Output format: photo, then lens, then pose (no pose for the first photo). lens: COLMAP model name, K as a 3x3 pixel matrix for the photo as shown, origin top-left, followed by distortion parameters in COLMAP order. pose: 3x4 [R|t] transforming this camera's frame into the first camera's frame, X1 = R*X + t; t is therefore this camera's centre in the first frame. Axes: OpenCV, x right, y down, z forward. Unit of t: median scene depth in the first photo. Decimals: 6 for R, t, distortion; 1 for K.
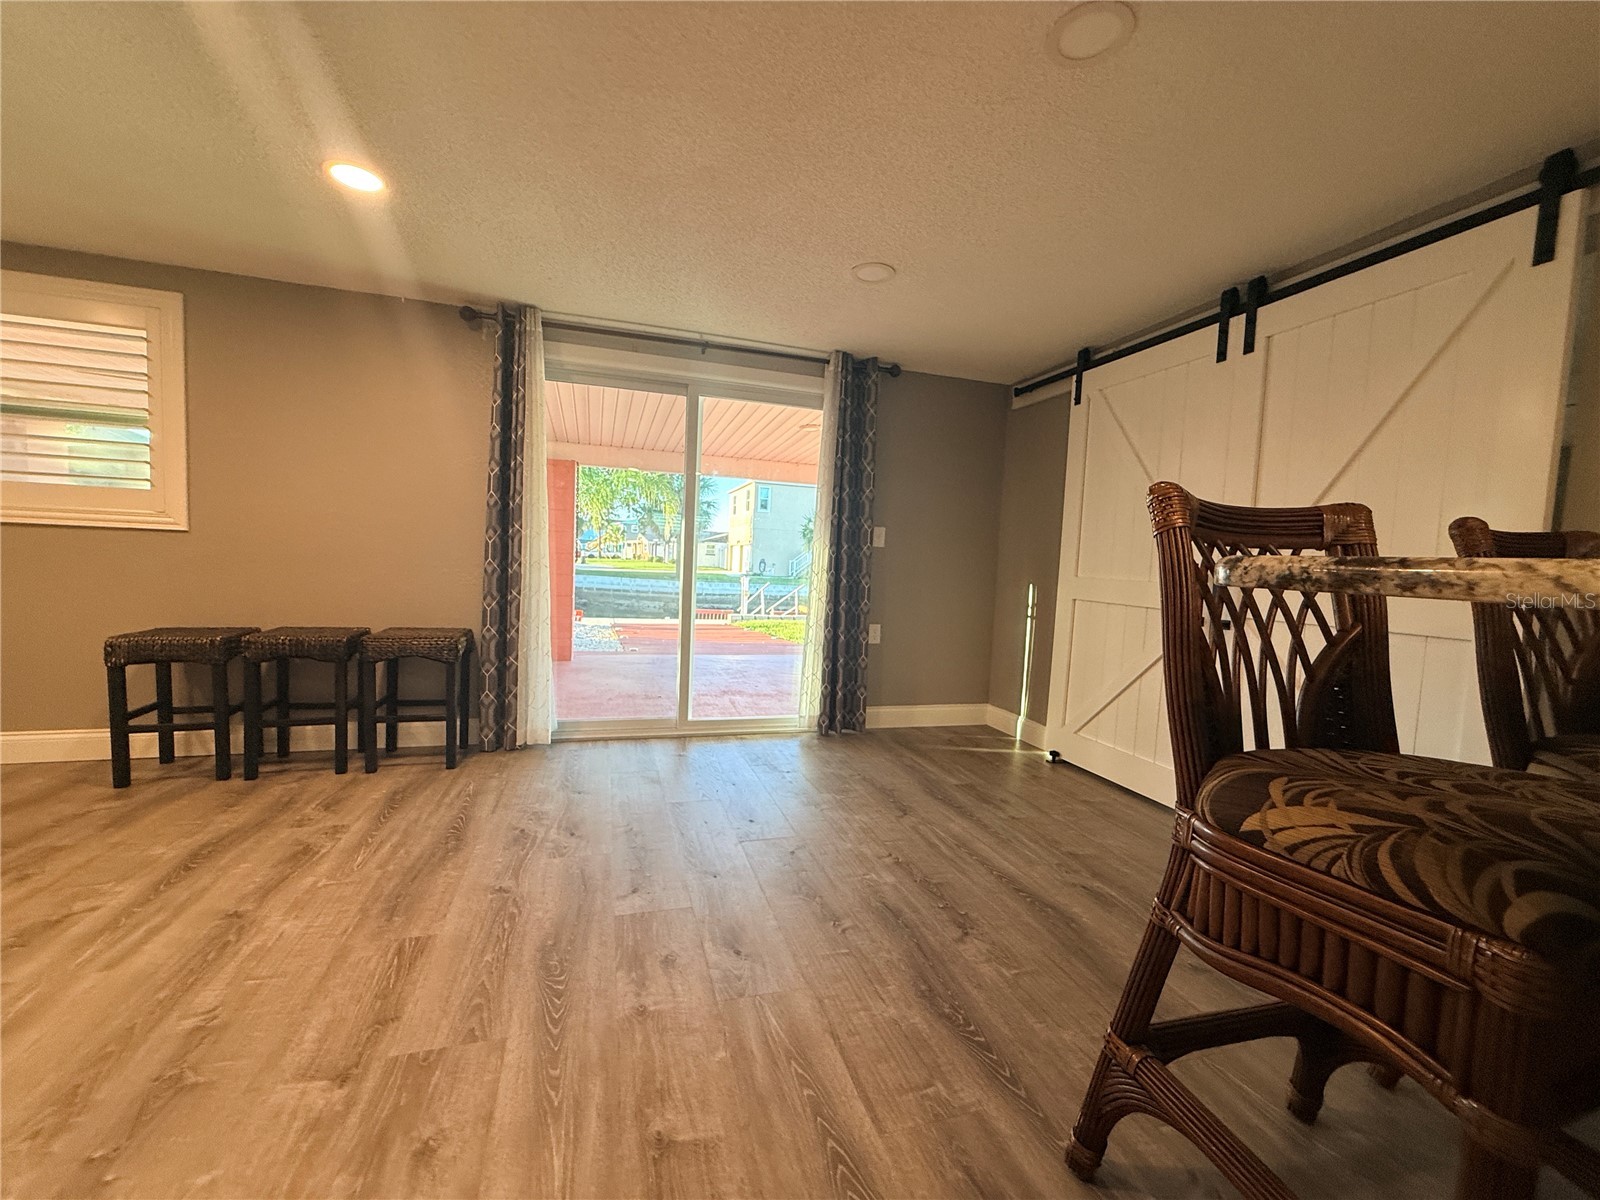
lens RADIAL K [[639.4, 0, 790.0], [0, 639.4, 599.3], [0, 0, 1]] dist [0.002902, -0.000321]
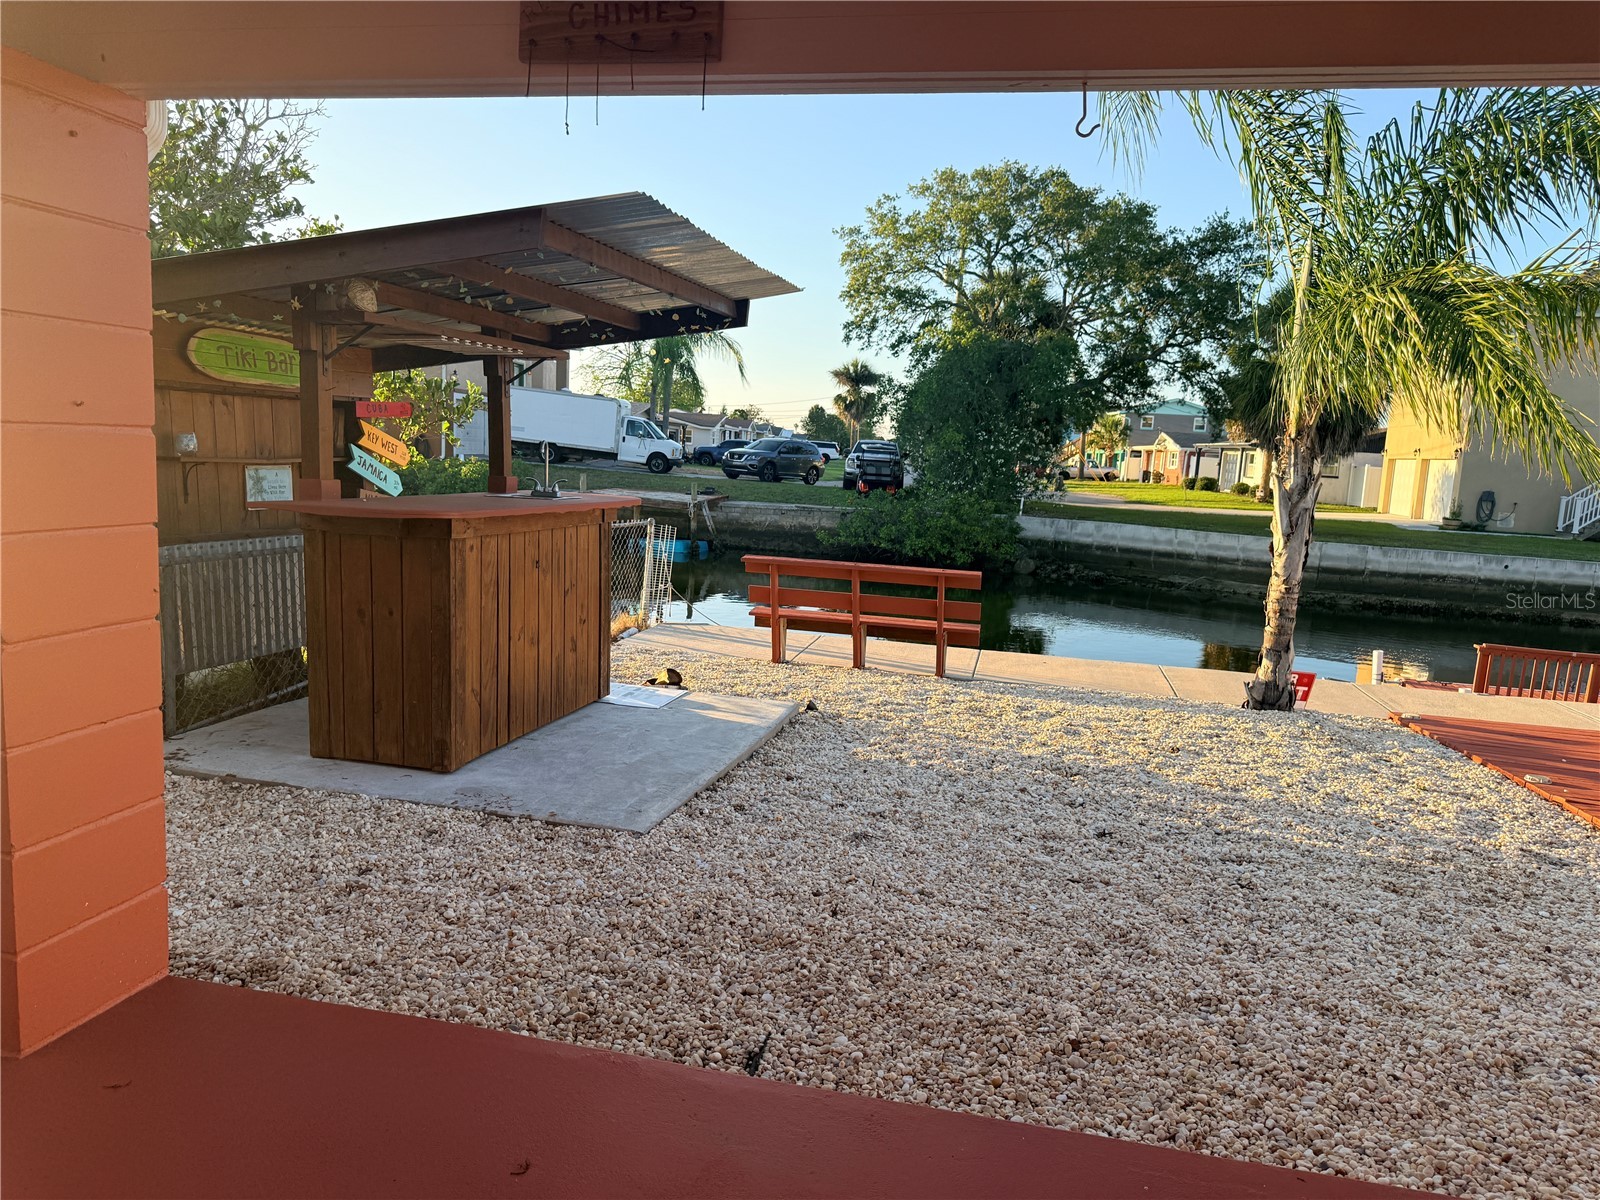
lens RADIAL K [[1128.5, 0, 799.0], [0, 1128.5, 606.1], [0, 0, 1]] dist [0.039311, -0.049814]
pose [[0.875907, 0.066035, -0.477940, -1.002146], [-0.041088, 0.997200, 0.062480, -0.176149], [0.480728, -0.035089, 0.876167, 1.097027]]
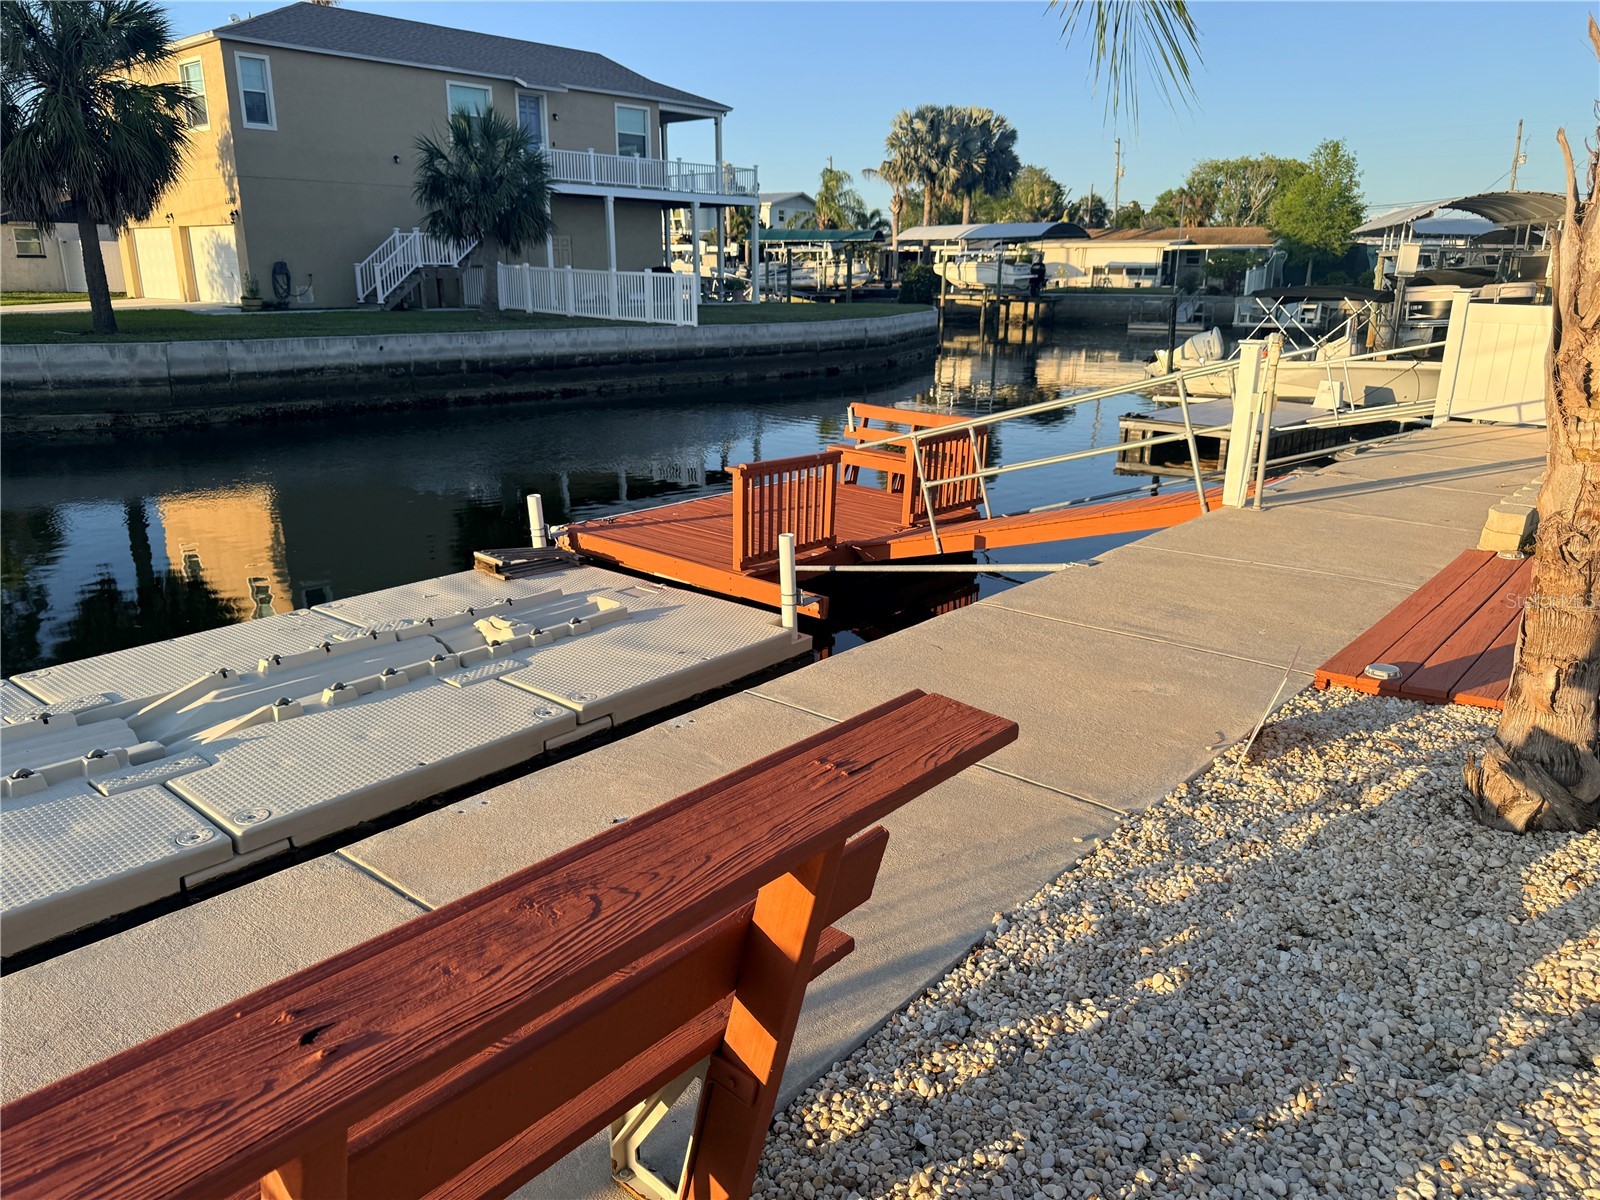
lens RADIAL K [[1128.5, 0, 791.5], [0, 1128.5, 613.3], [0, 0, 1]] dist [0.039311, -0.049814]
pose [[0.845716, -0.195430, 0.496560, -2.065882], [0.066425, 0.961843, 0.265418, -0.269442], [-0.529483, -0.191484, 0.826427, 3.027778]]
